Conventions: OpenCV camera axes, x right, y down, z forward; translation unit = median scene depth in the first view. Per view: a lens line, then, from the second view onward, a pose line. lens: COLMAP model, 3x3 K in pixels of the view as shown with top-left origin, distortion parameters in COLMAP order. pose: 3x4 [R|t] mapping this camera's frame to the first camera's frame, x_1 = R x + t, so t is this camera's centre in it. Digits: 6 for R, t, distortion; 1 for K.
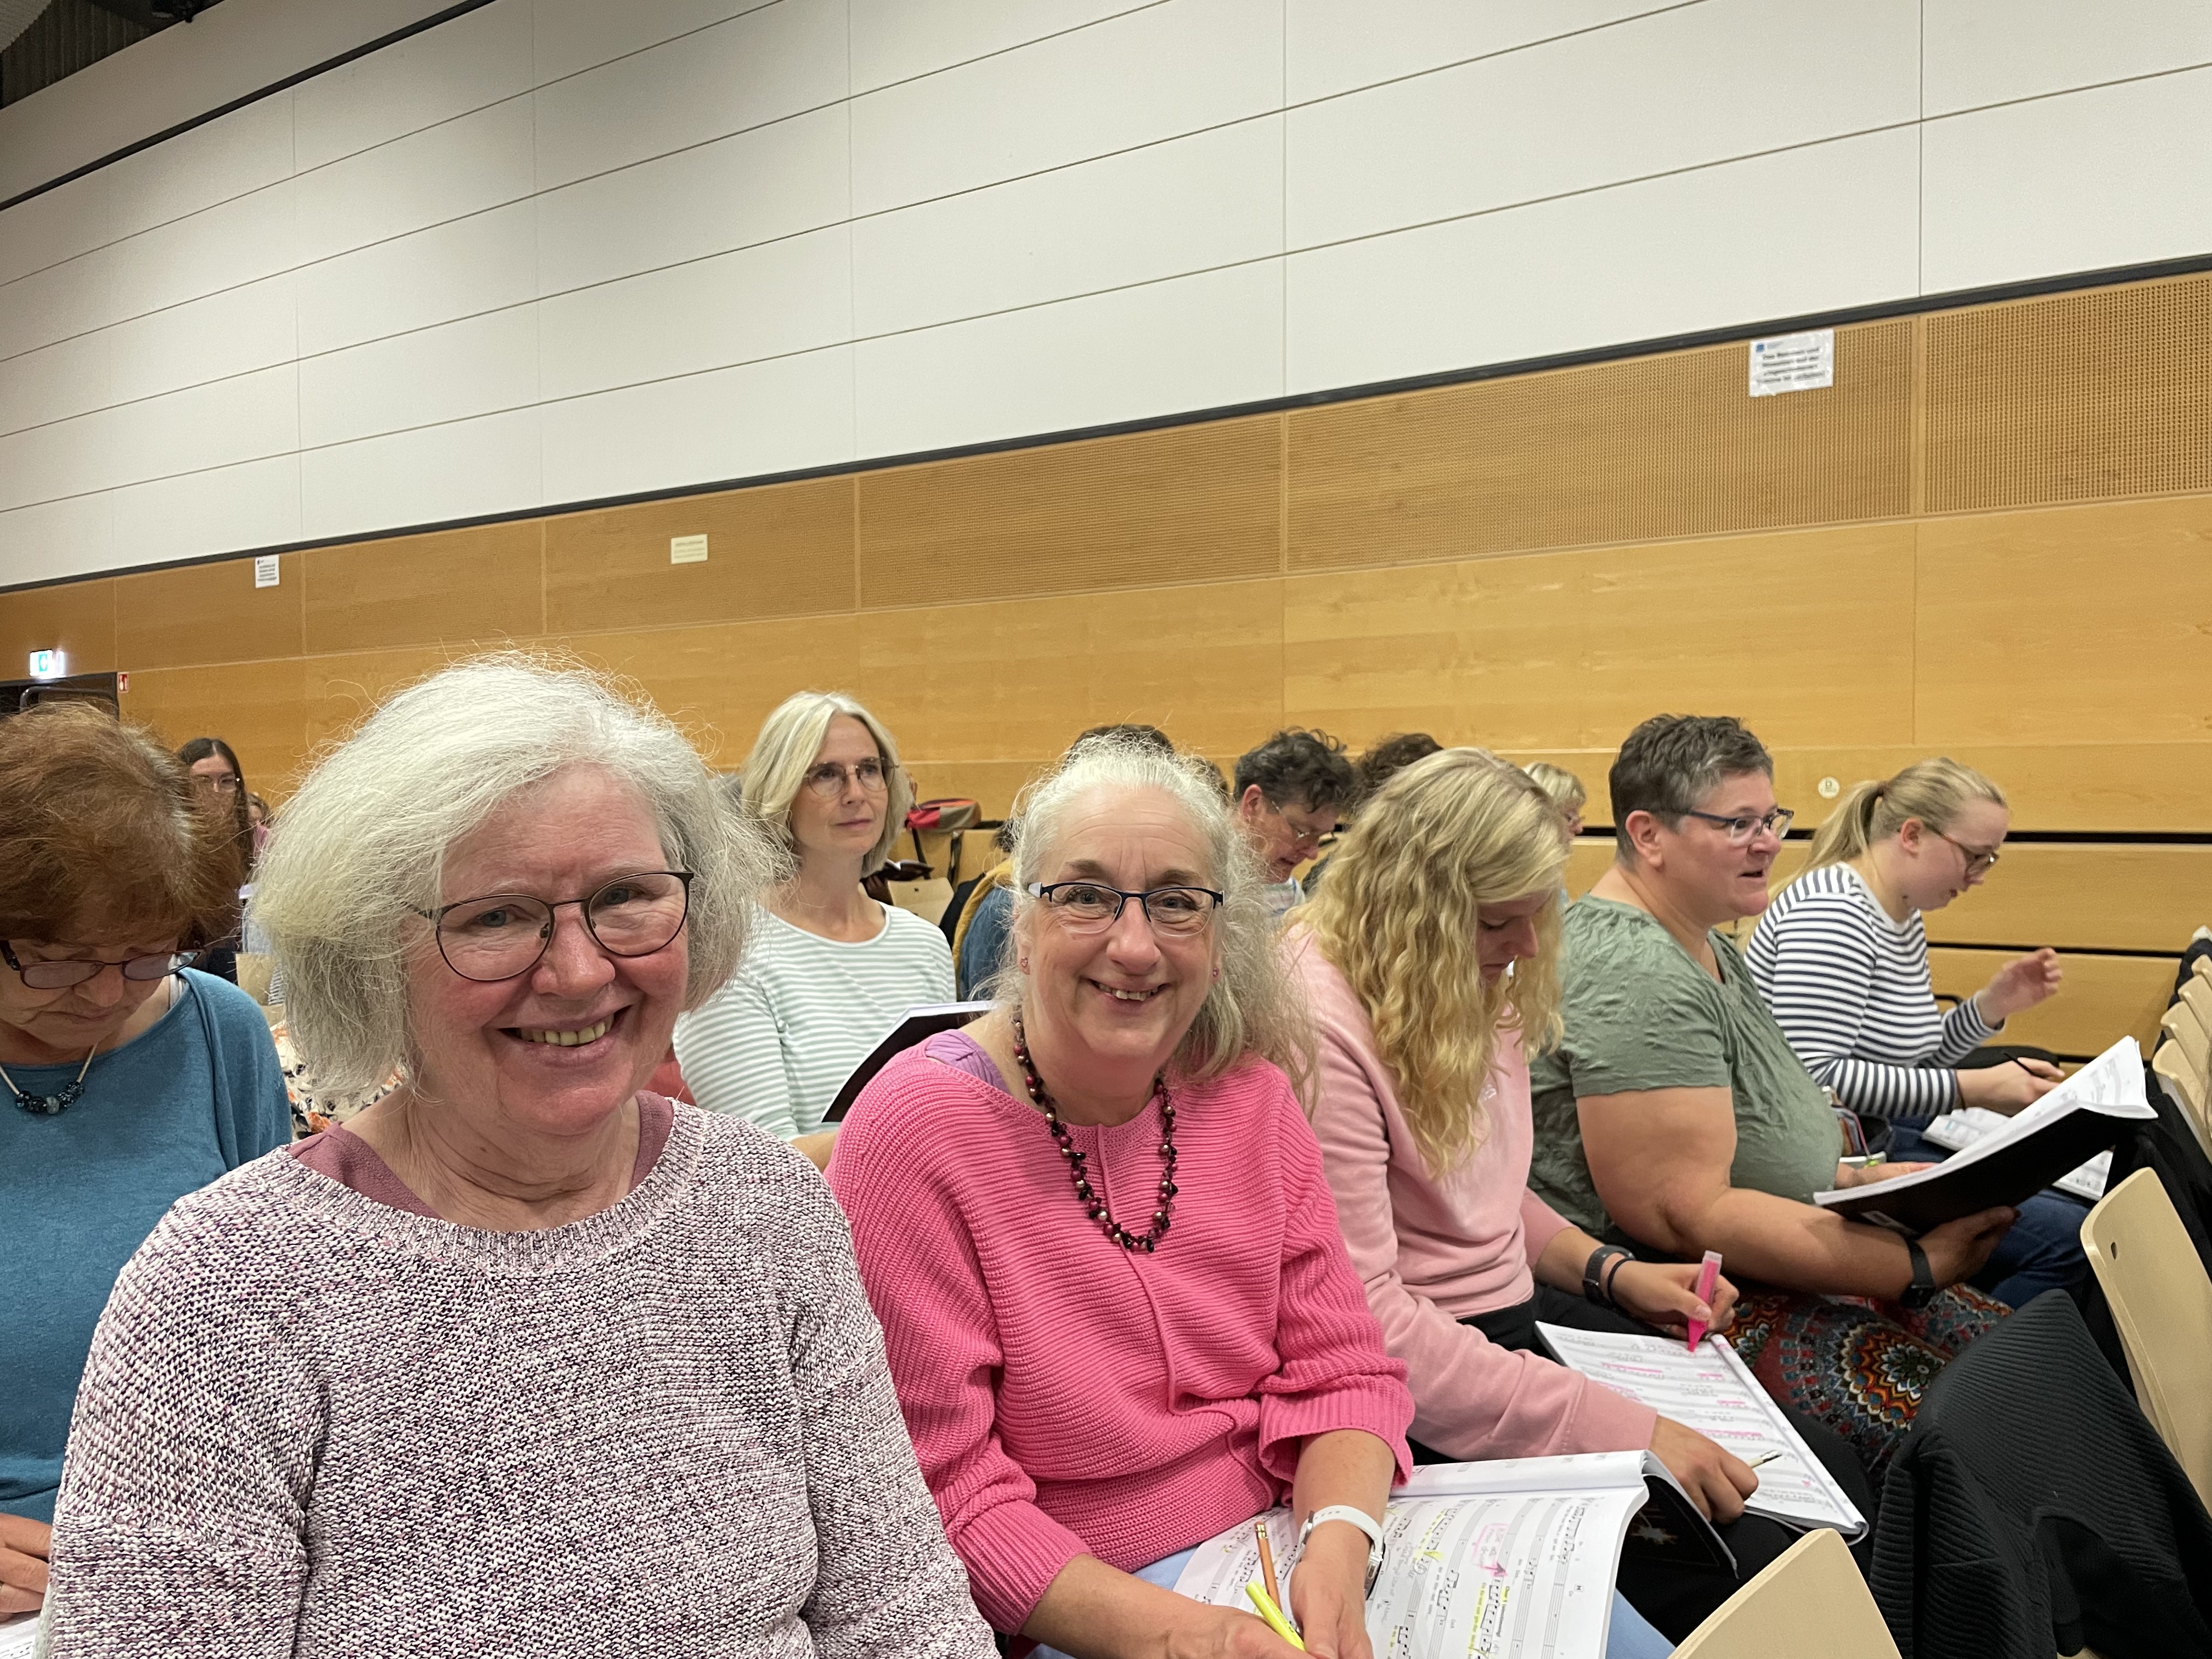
lens RADIAL K [[1657.9, 0, 1134.4], [0, 1657.9, 821.7], [0, 0, 1]] dist [0.089115, -0.116369]
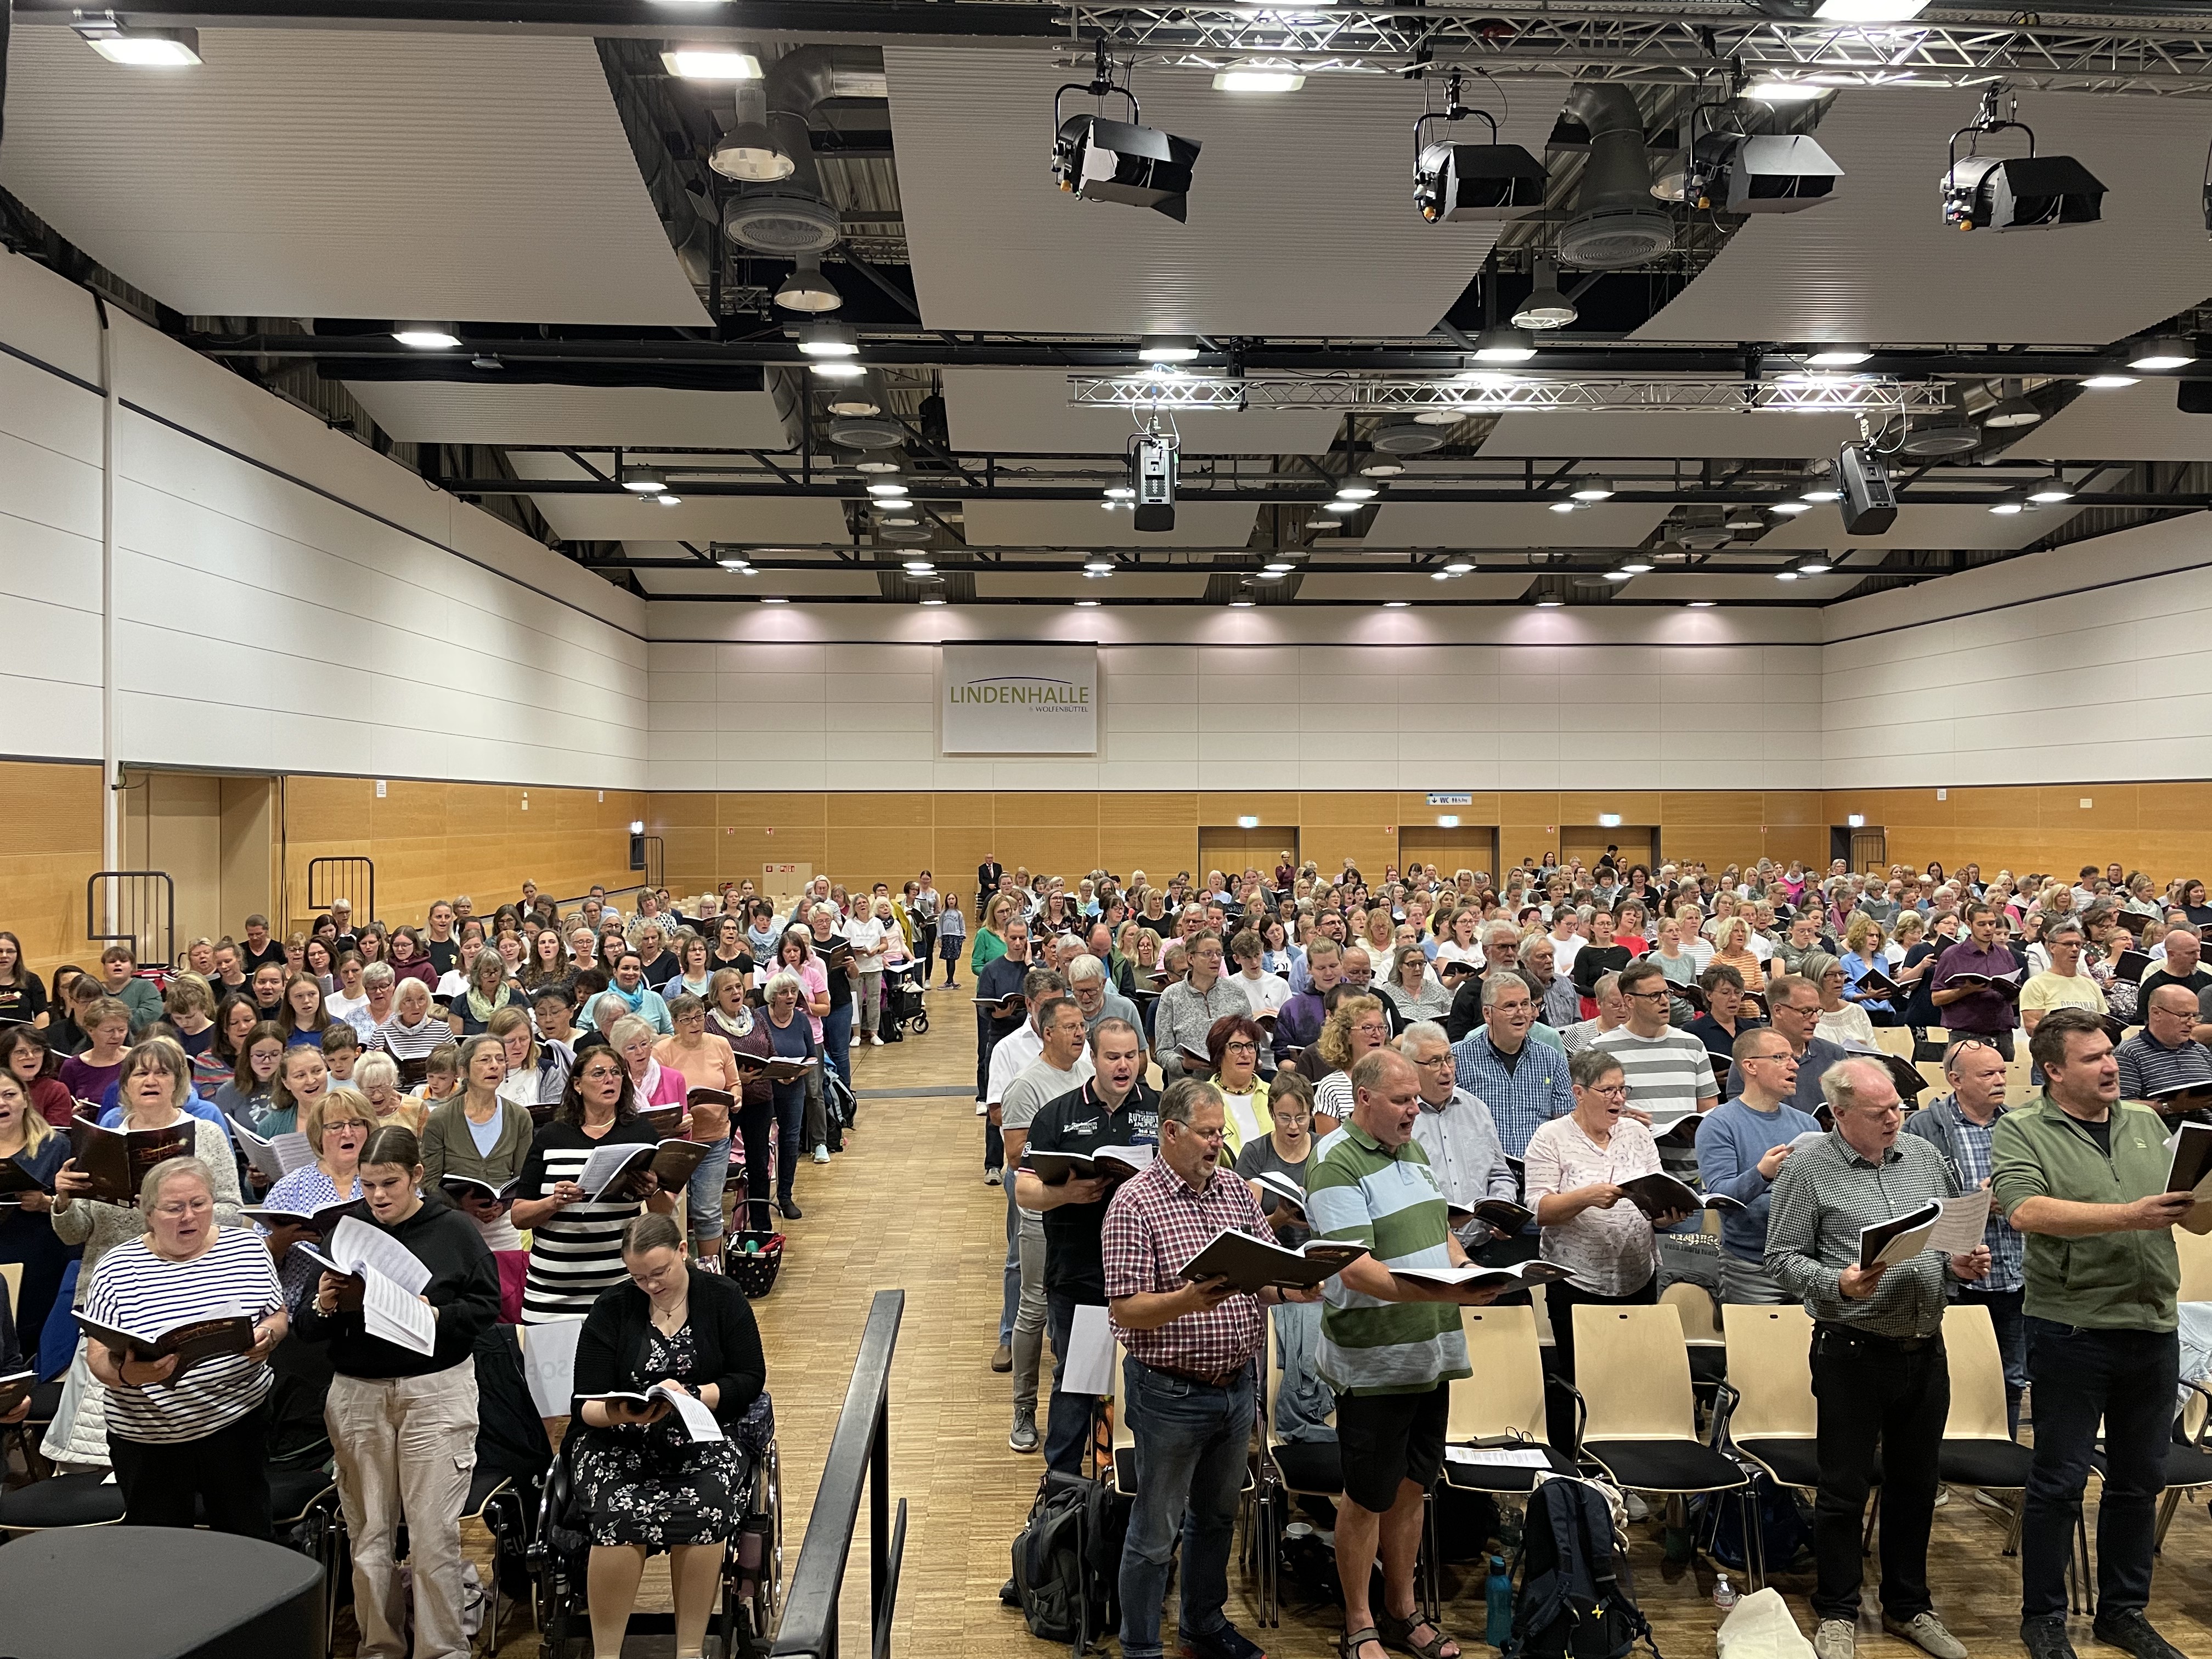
lens RADIAL K [[1657.9, 0, 1116.9], [0, 1657.9, 808.4], [0, 0, 1]] dist [0.089115, -0.116369]
pose [[0.596592, 0.000759, -0.802545, 1.172340], [-0.013179, 0.999874, -0.008852, -0.117423], [0.802437, 0.015858, 0.596527, -2.273927]]
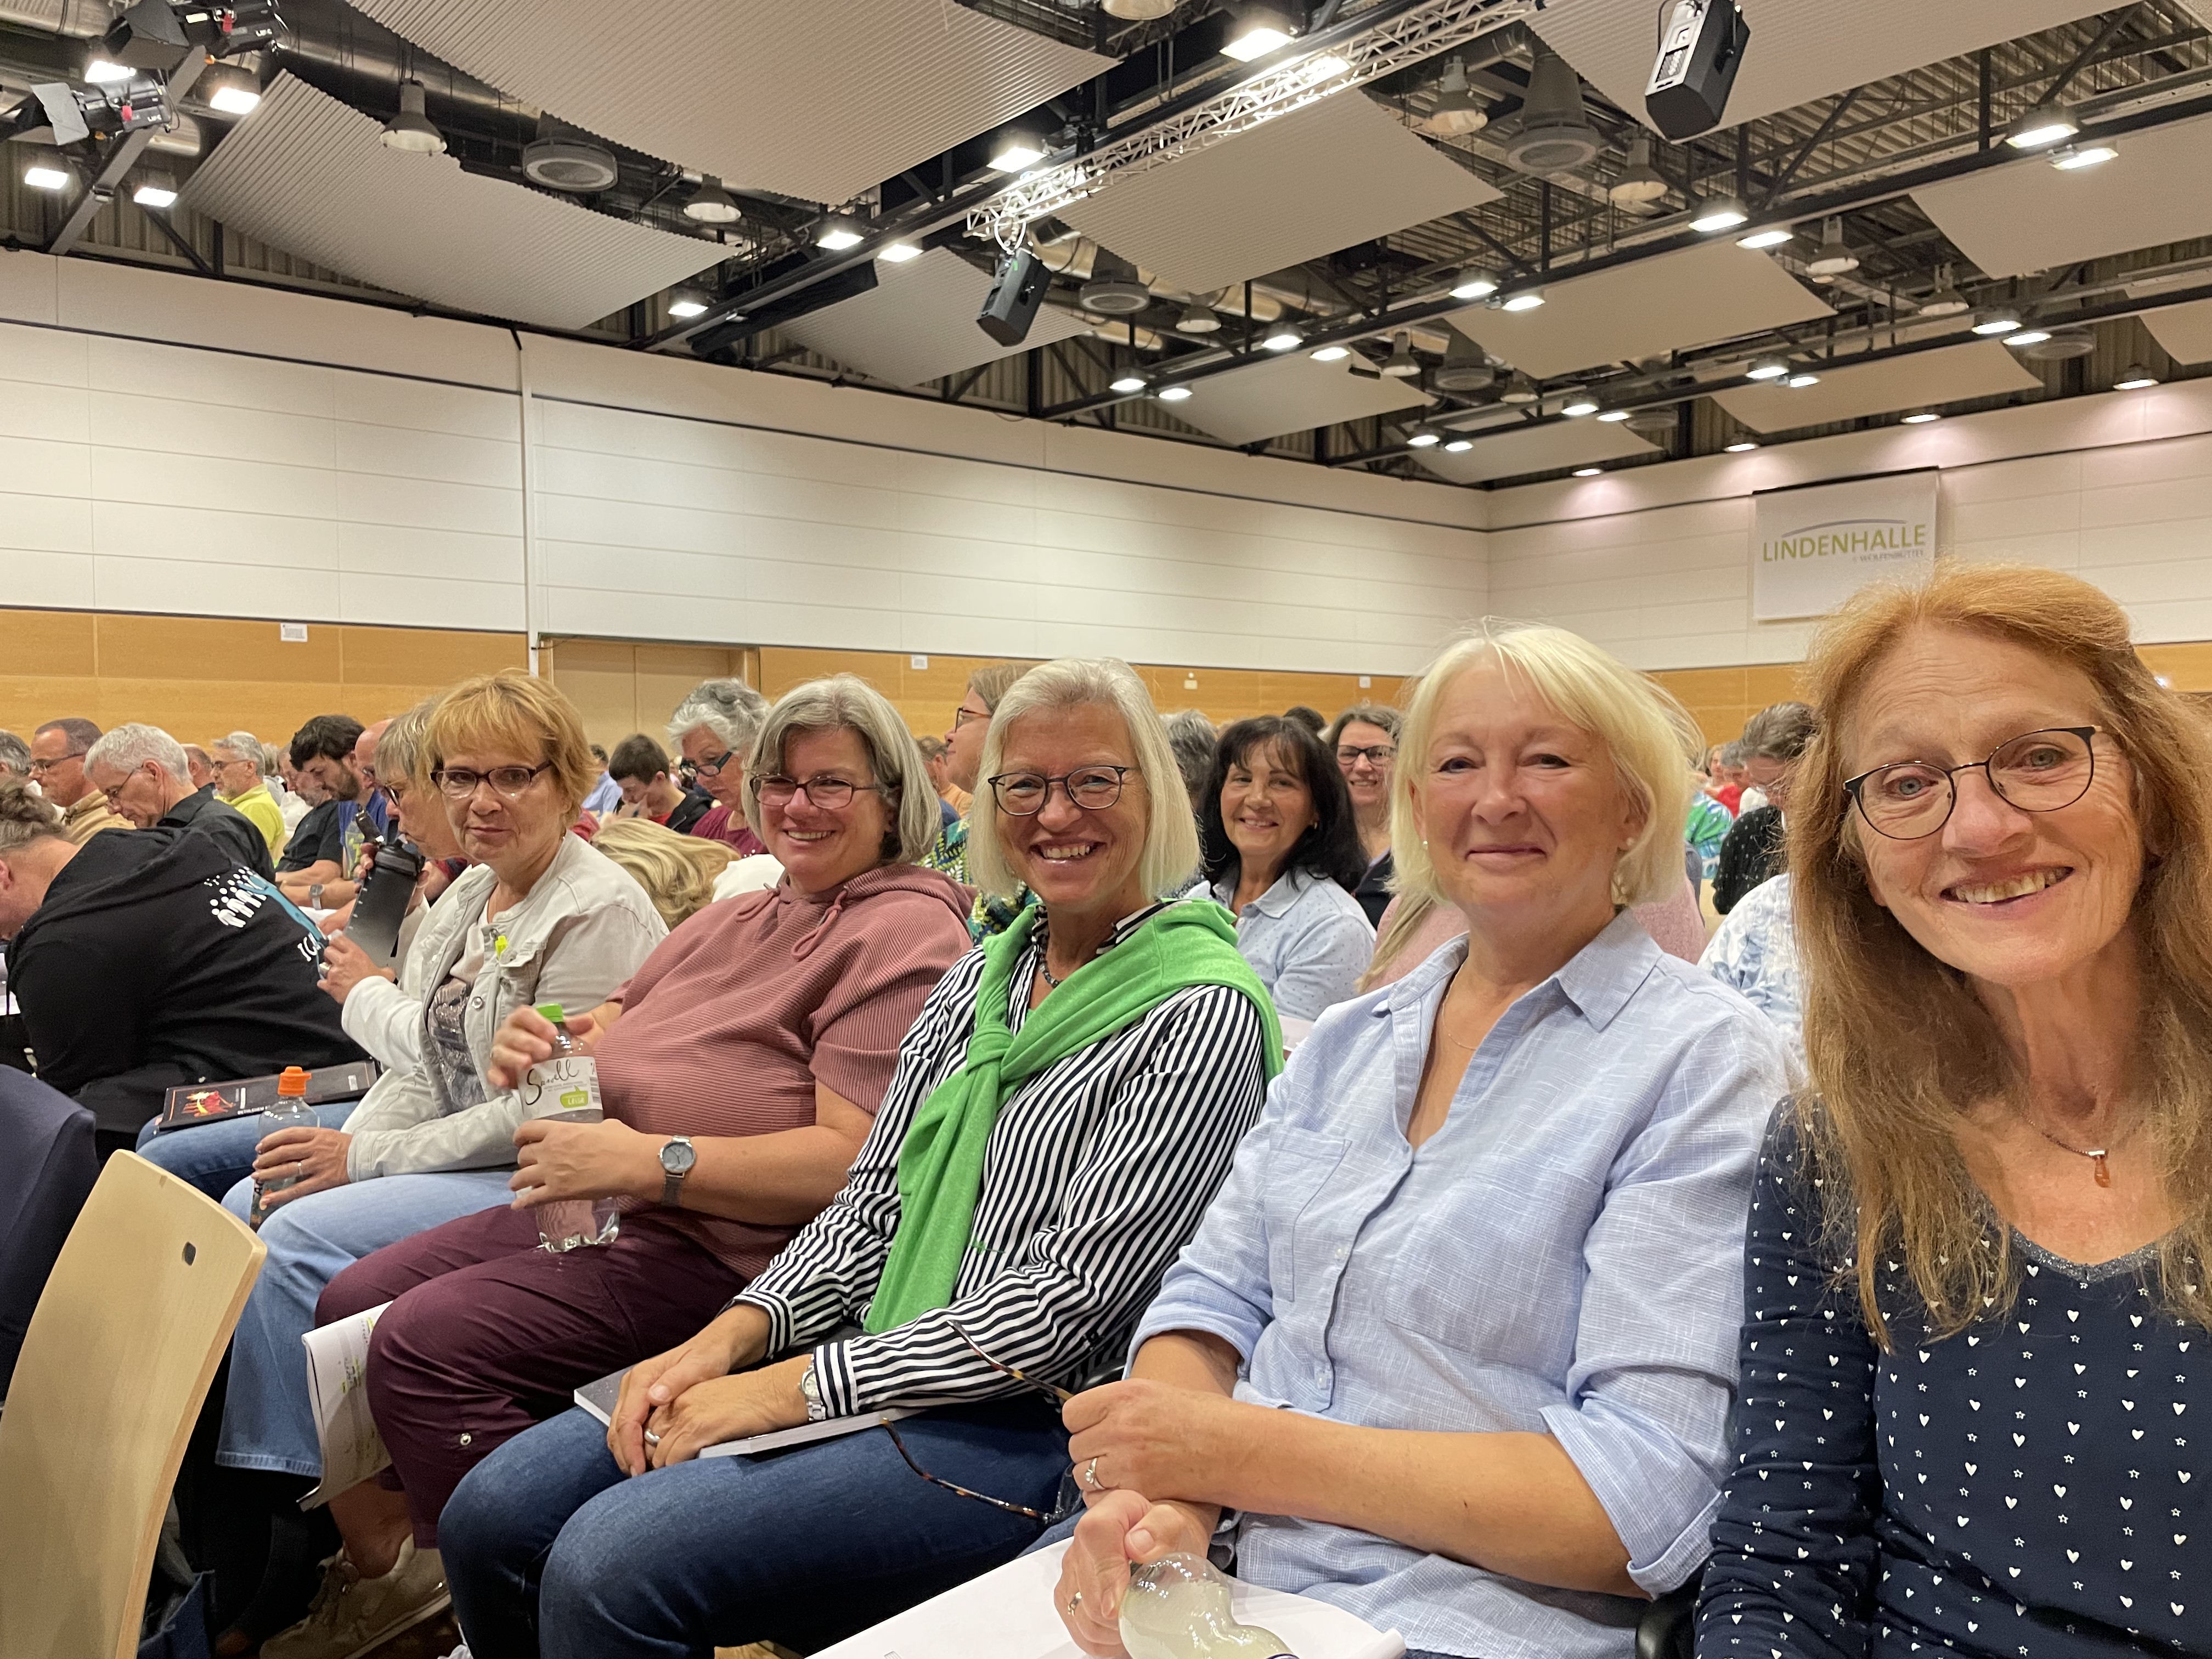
lens RADIAL K [[1657.9, 0, 1145.5], [0, 1657.9, 828.5], [0, 0, 1]] dist [0.089115, -0.116369]
pose [[-0.270883, 0.043281, -0.961639, 1.478169], [-0.010104, 0.998806, 0.047800, 0.003917], [0.962559, 0.022665, -0.270122, -0.460036]]
